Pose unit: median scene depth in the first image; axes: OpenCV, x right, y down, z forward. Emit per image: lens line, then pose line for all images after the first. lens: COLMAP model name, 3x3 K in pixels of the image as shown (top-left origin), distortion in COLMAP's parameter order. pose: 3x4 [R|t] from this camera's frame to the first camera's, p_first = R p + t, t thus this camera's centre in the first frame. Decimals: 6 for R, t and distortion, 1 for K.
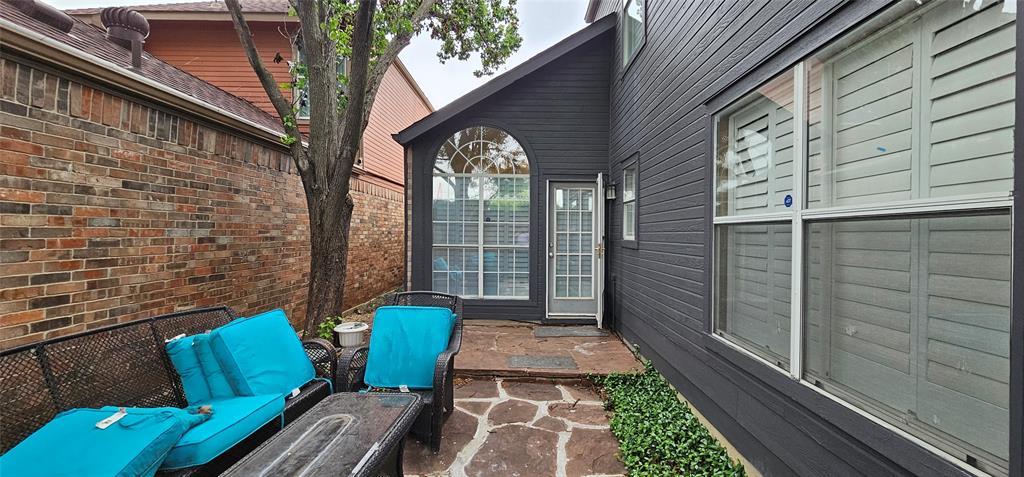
lens RADIAL K [[419.7, 0, 514.5], [0, 419.7, 235.8], [0, 0, 1]] dist [-0.002868, 0.000693]
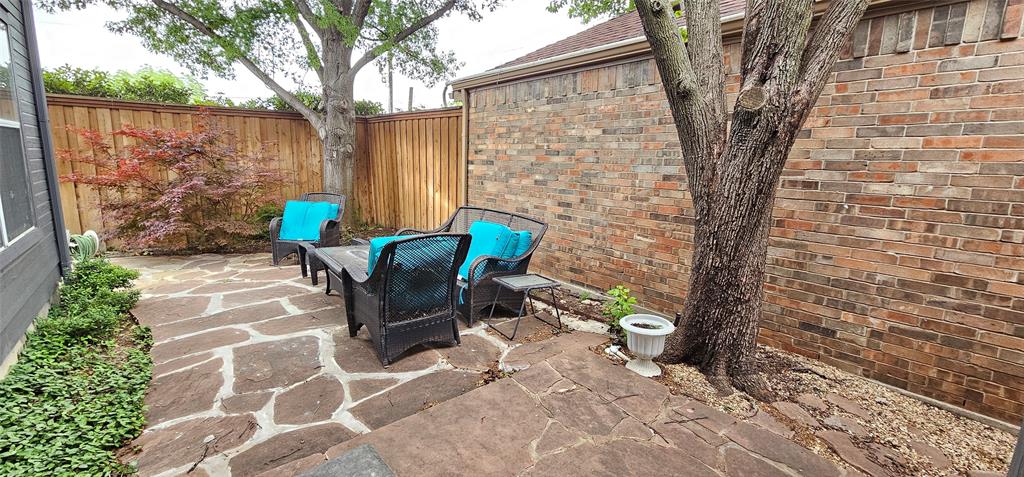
lens RADIAL K [[419.7, 0, 520.0], [0, 419.7, 233.0], [0, 0, 1]] dist [-0.002868, 0.000693]
pose [[-0.747234, 0.064662, -0.661408, 0.195727], [-0.052679, 0.986360, 0.155945, 0.004210], [0.662470, 0.151370, -0.733636, 1.807309]]
